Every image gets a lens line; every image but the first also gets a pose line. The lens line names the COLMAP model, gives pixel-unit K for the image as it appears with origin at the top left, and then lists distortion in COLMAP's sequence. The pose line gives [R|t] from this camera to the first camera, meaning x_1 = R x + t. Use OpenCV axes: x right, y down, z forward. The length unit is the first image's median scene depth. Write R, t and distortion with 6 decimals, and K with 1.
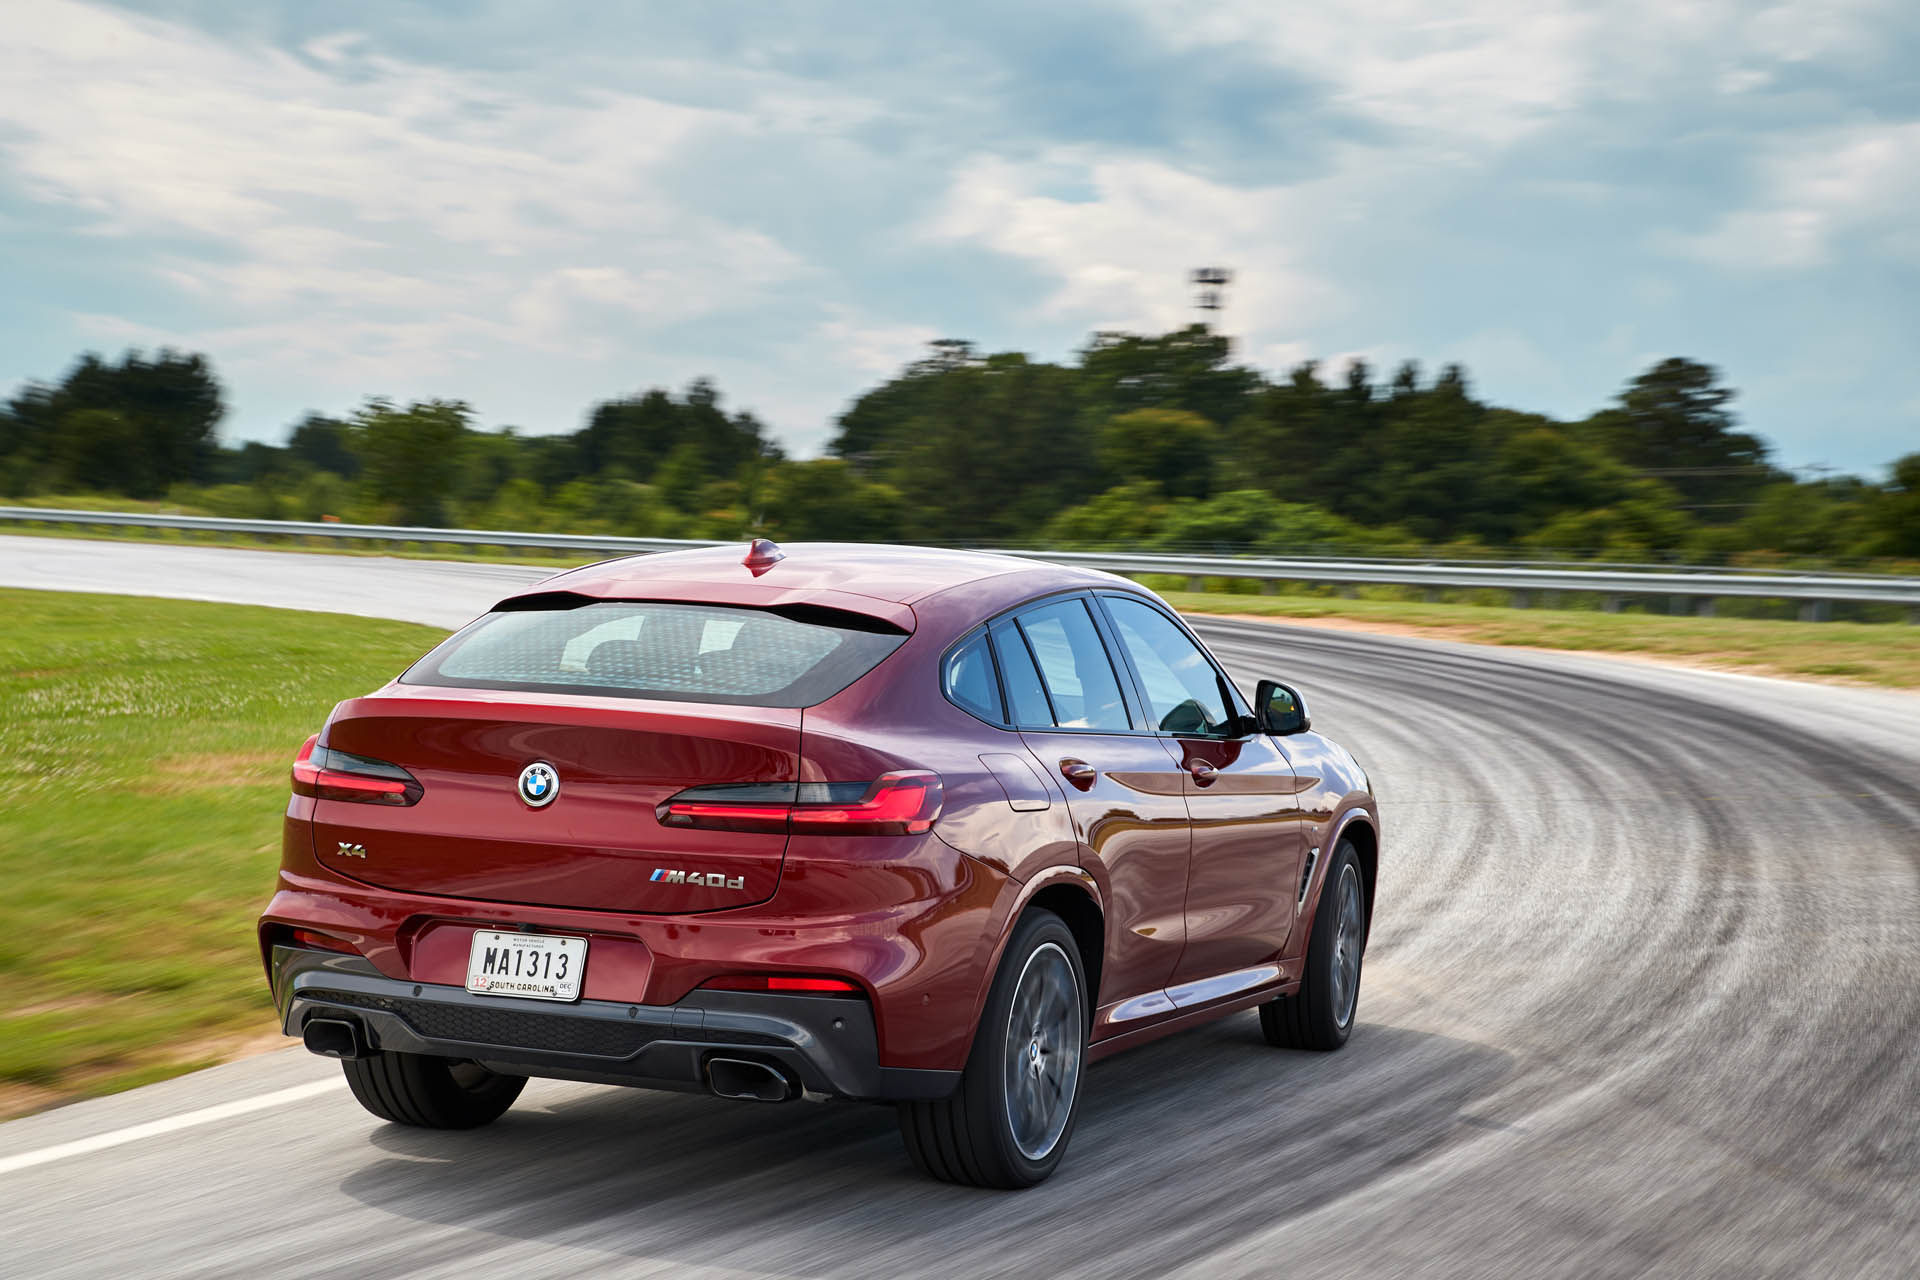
lens RADIAL K [[3407.3, 0, 960.0], [0, 3407.3, 640.0], [0, 0, 1]] dist [0.046361, 0.224398]
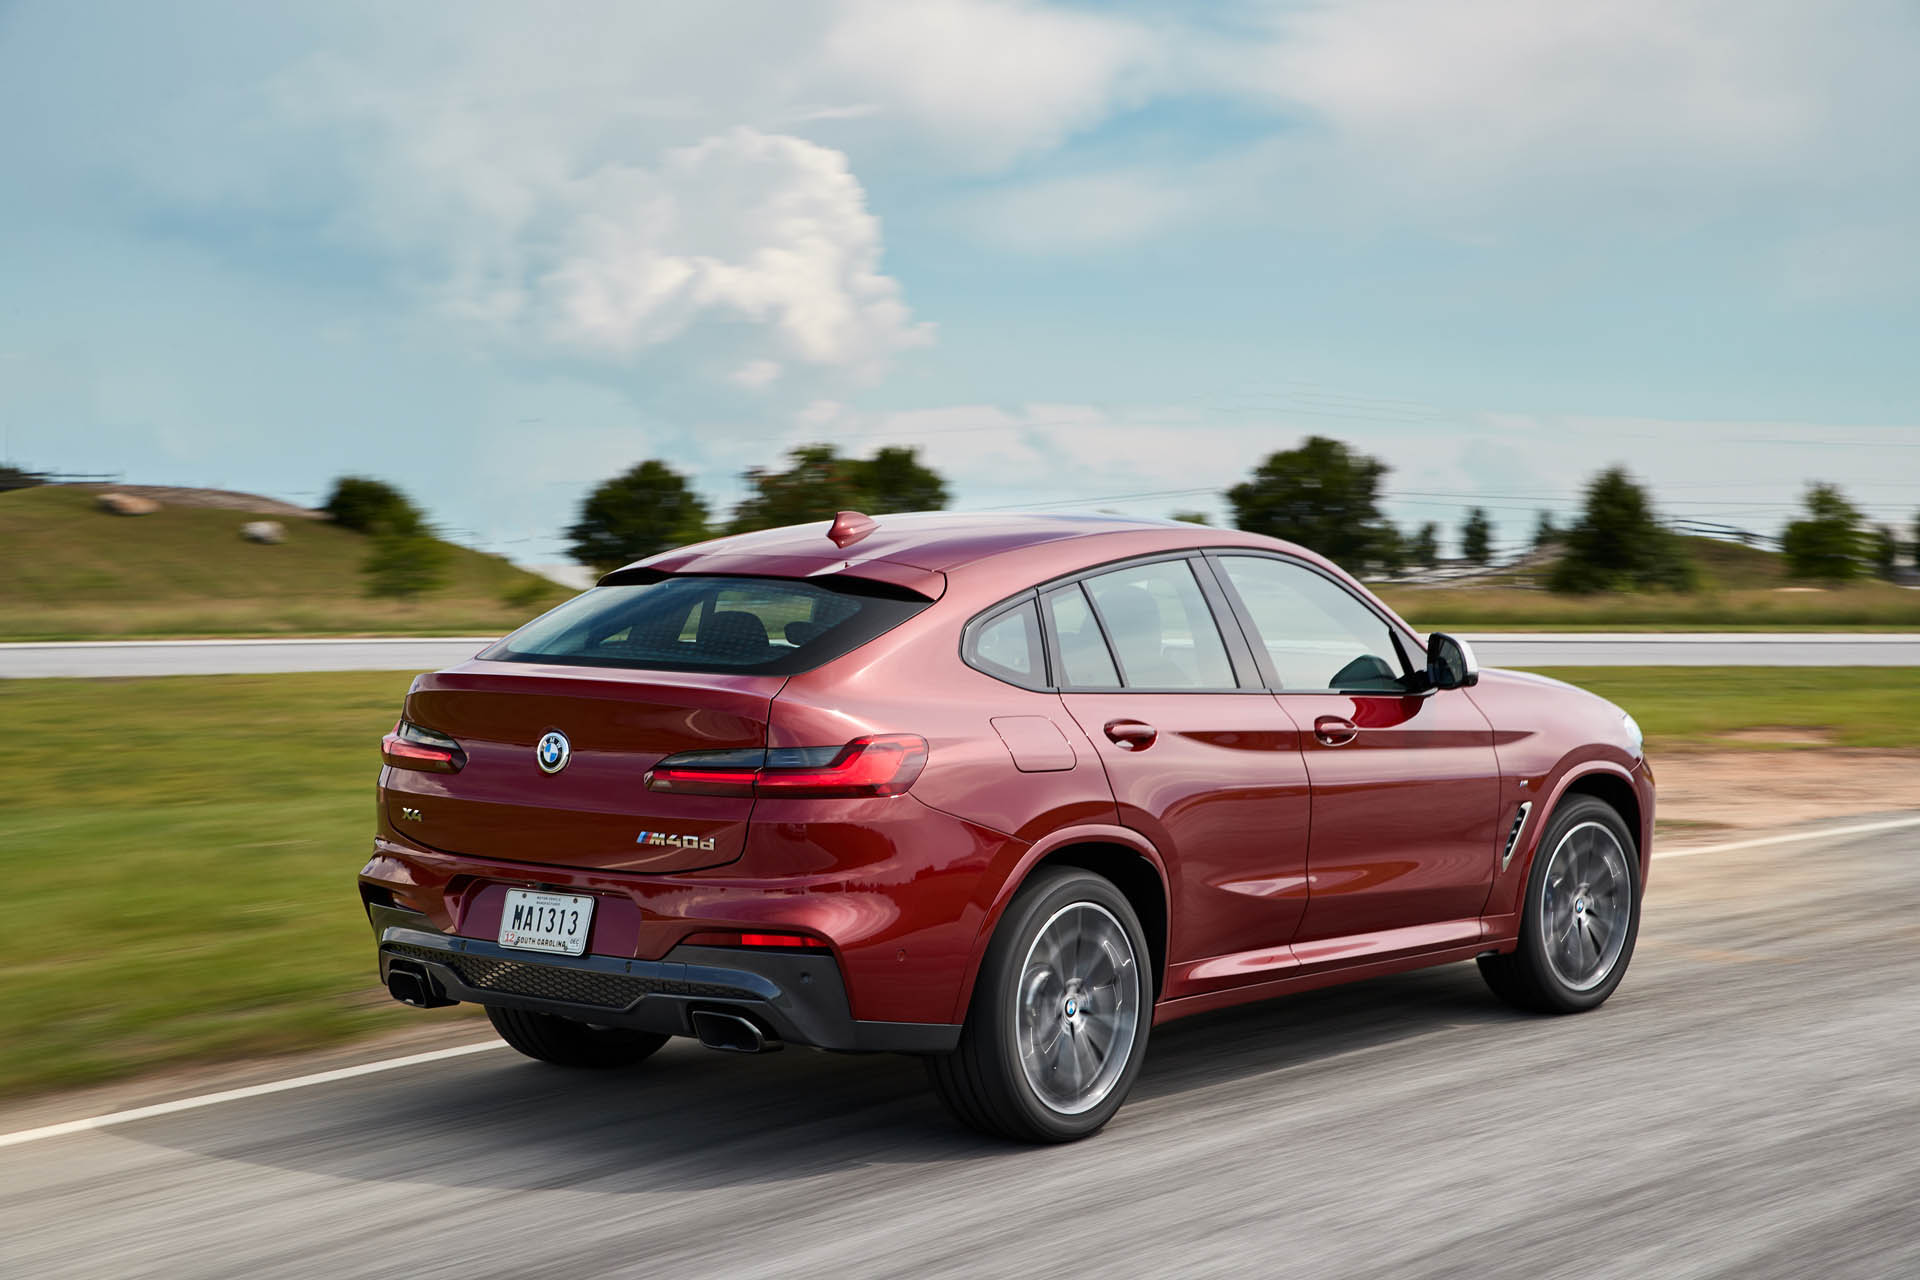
lens RADIAL K [[3407.3, 0, 960.0], [0, 3407.3, 640.0], [0, 0, 1]] dist [0.046361, 0.224398]
pose [[0.962827, -0.020172, -0.269365, 0.274157], [0.024447, 0.999623, 0.012526, -0.002891], [0.269011, -0.018646, 0.962957, 0.007989]]
